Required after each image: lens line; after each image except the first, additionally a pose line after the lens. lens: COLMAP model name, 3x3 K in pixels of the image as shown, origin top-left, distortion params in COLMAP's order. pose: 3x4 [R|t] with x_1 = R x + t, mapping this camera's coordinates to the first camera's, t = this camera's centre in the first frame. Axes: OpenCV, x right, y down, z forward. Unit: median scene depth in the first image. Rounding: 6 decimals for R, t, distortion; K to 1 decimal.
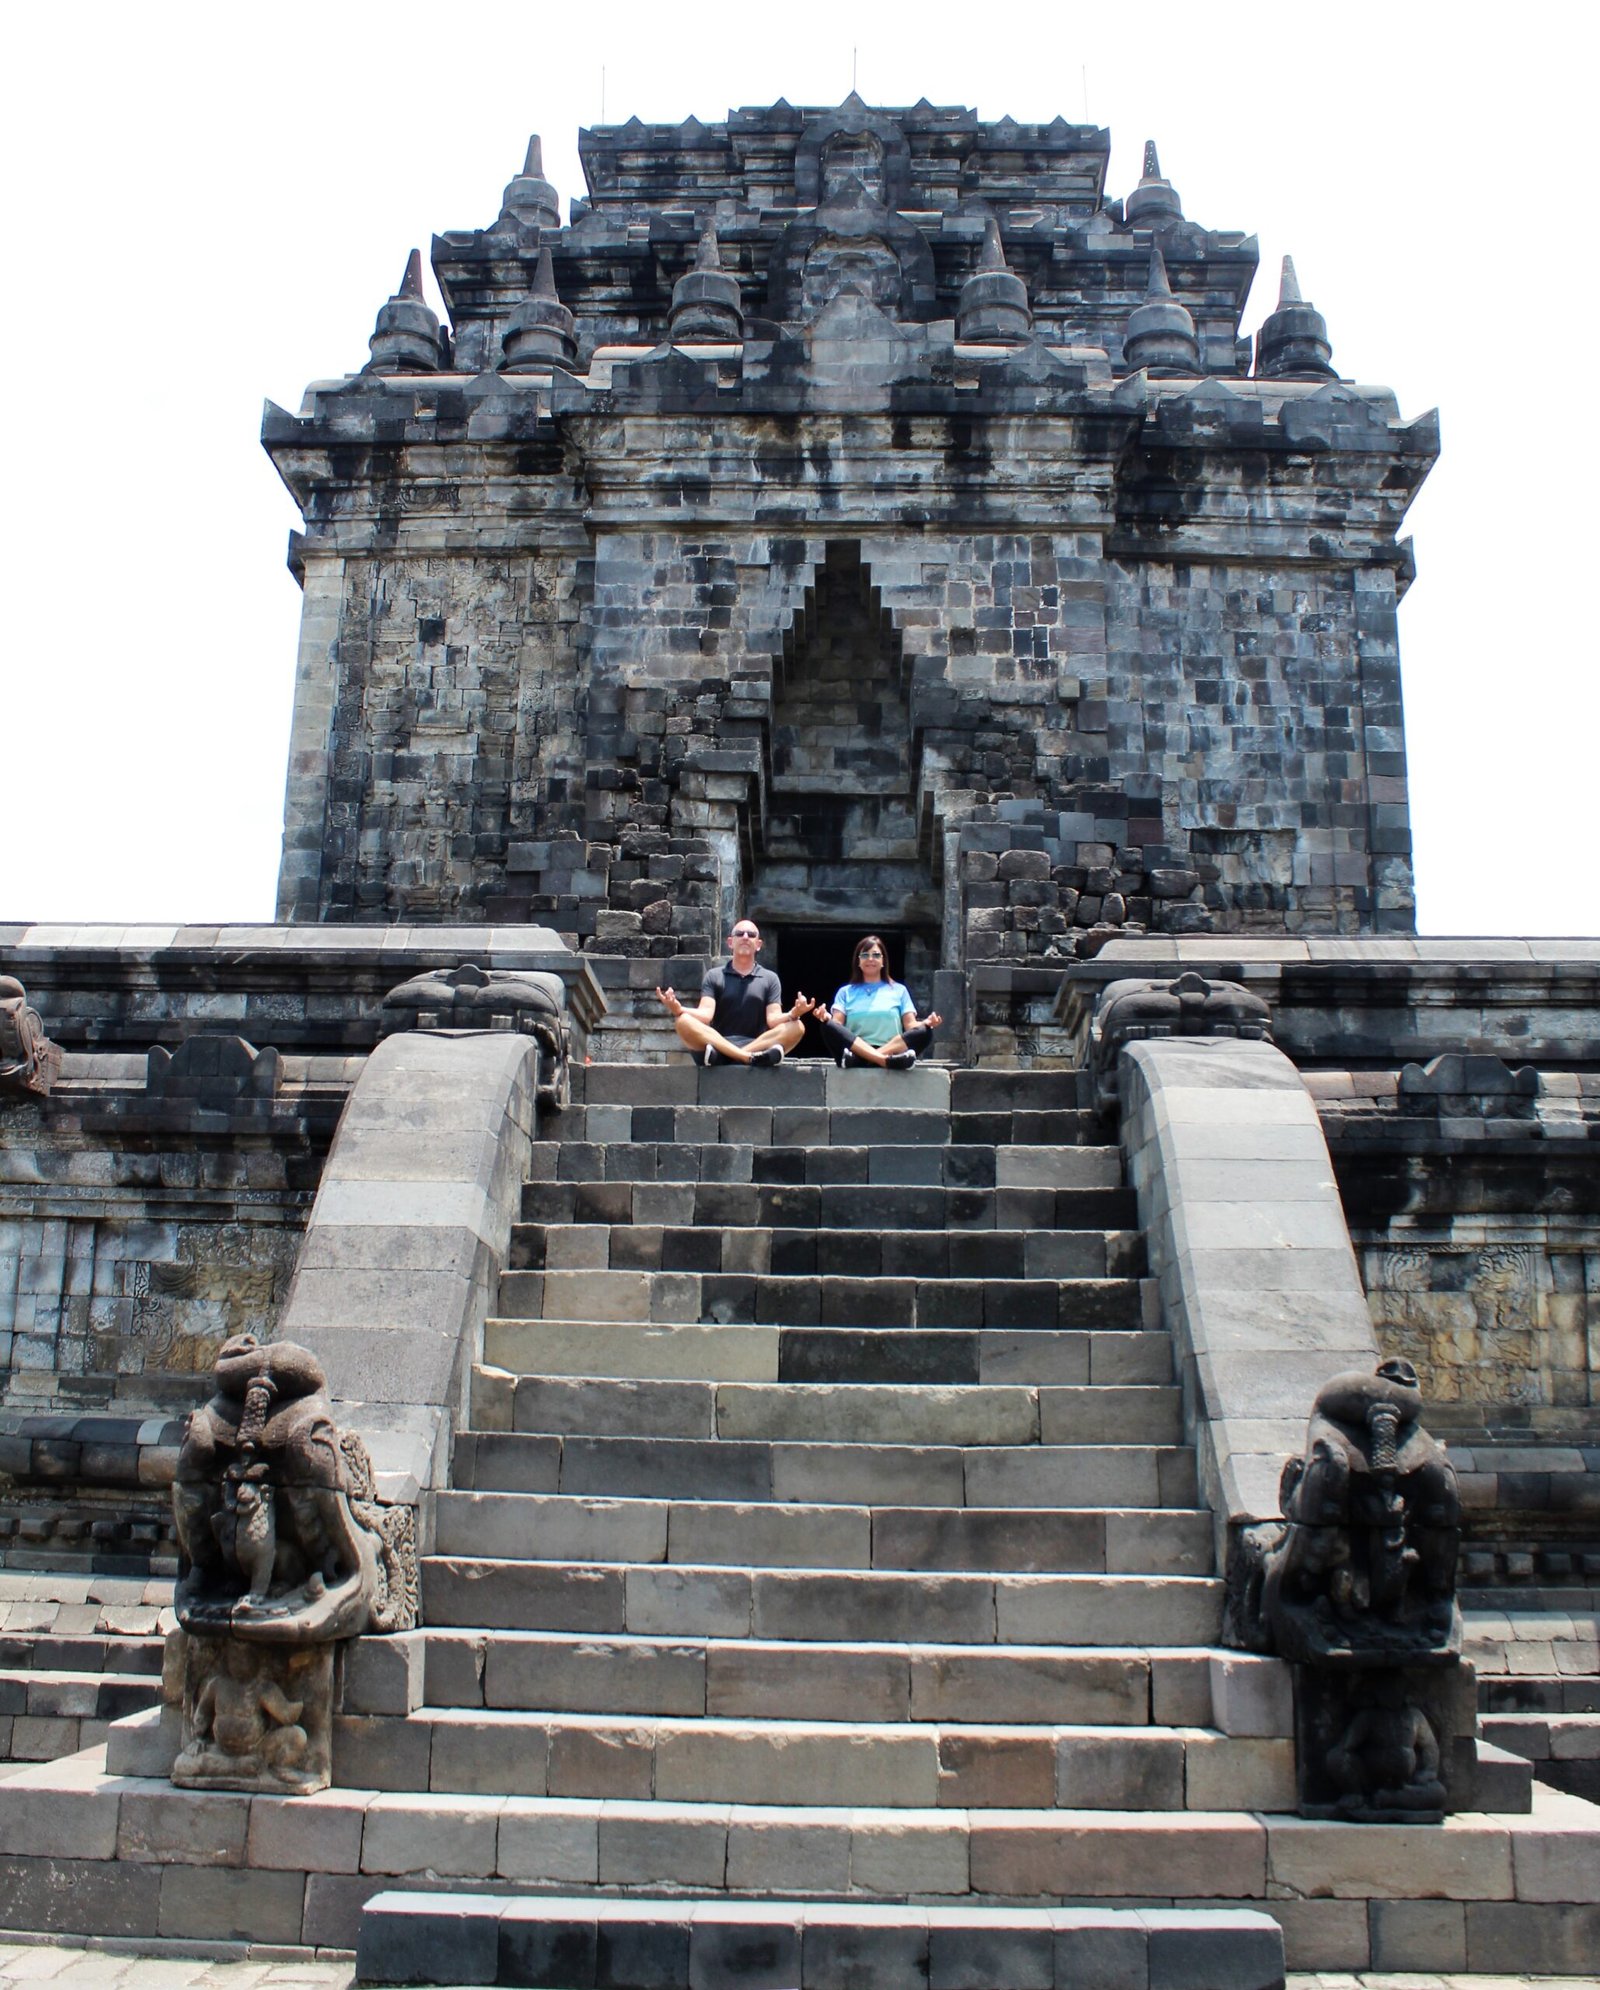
lens RADIAL K [[2174.3, 0, 800.0], [0, 2174.3, 995.0], [0, 0, 1]] dist [-0.136384, 0.061744]
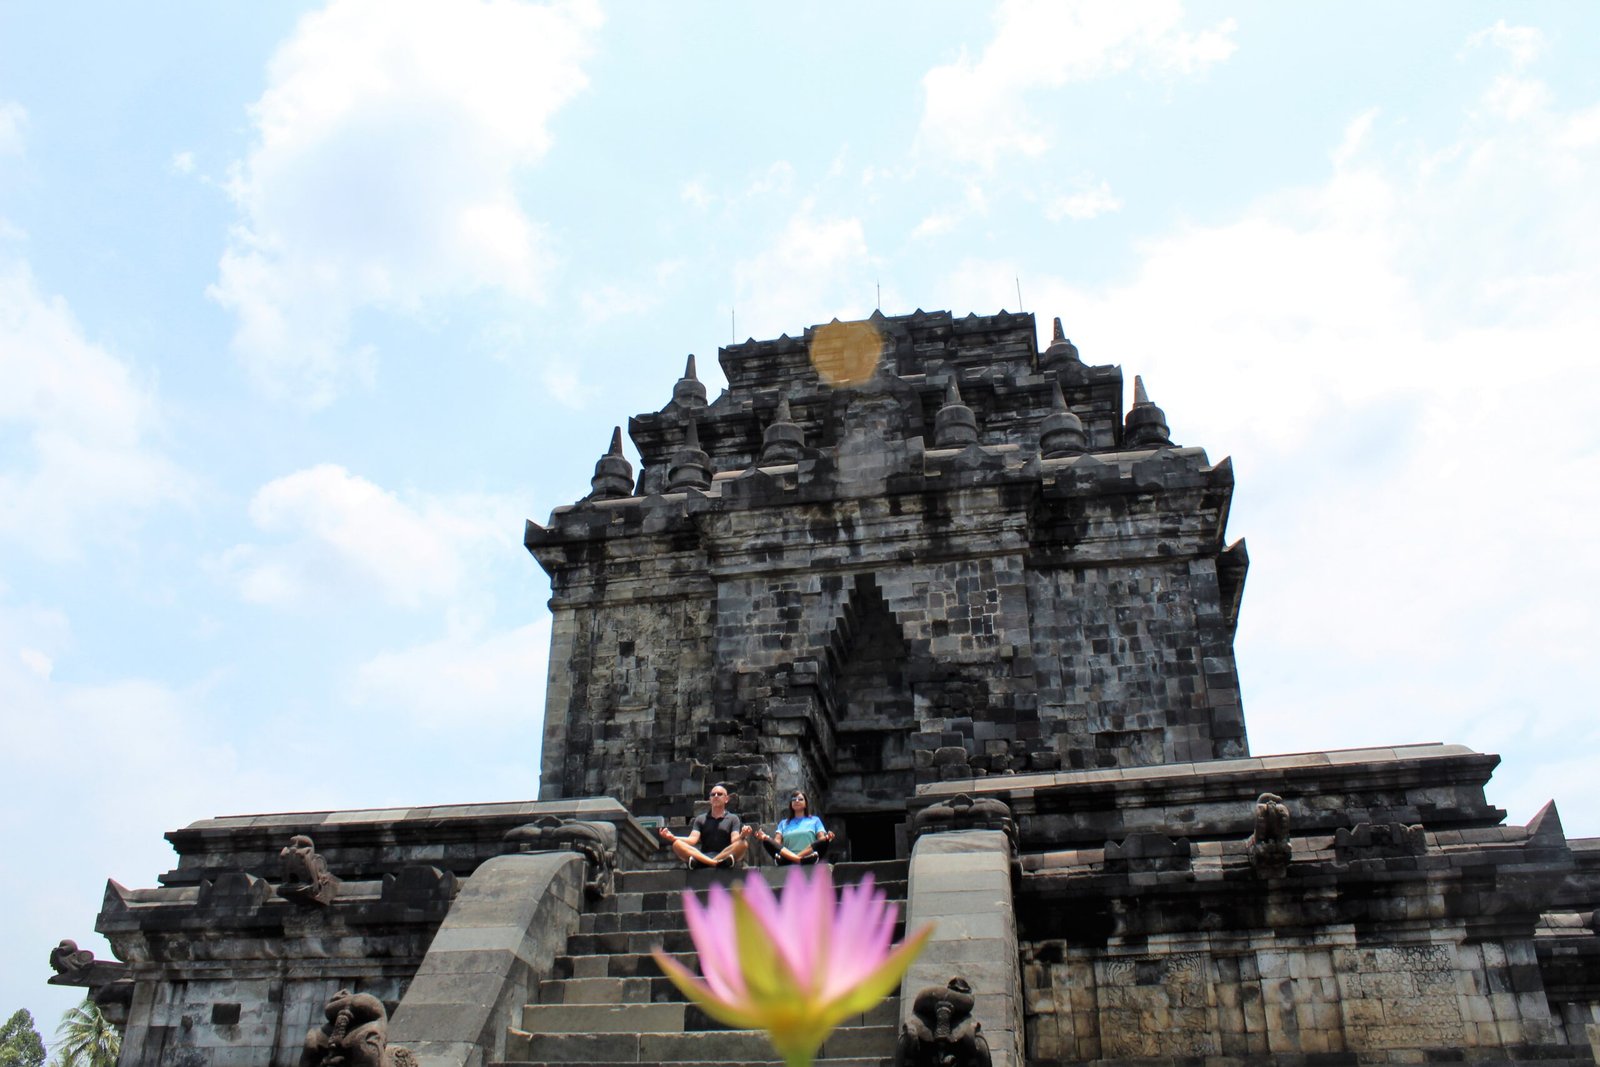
lens RADIAL K [[1465.3, 0, 760.6], [0, 1465.3, 533.4], [0, 0, 1]] dist [-0.162287, 0.252165]
pose [[0.983656, -0.090926, -0.155414, 0.117667], [0.048727, 0.965349, -0.256373, 0.040567], [0.173340, 0.244610, 0.954002, -0.078709]]
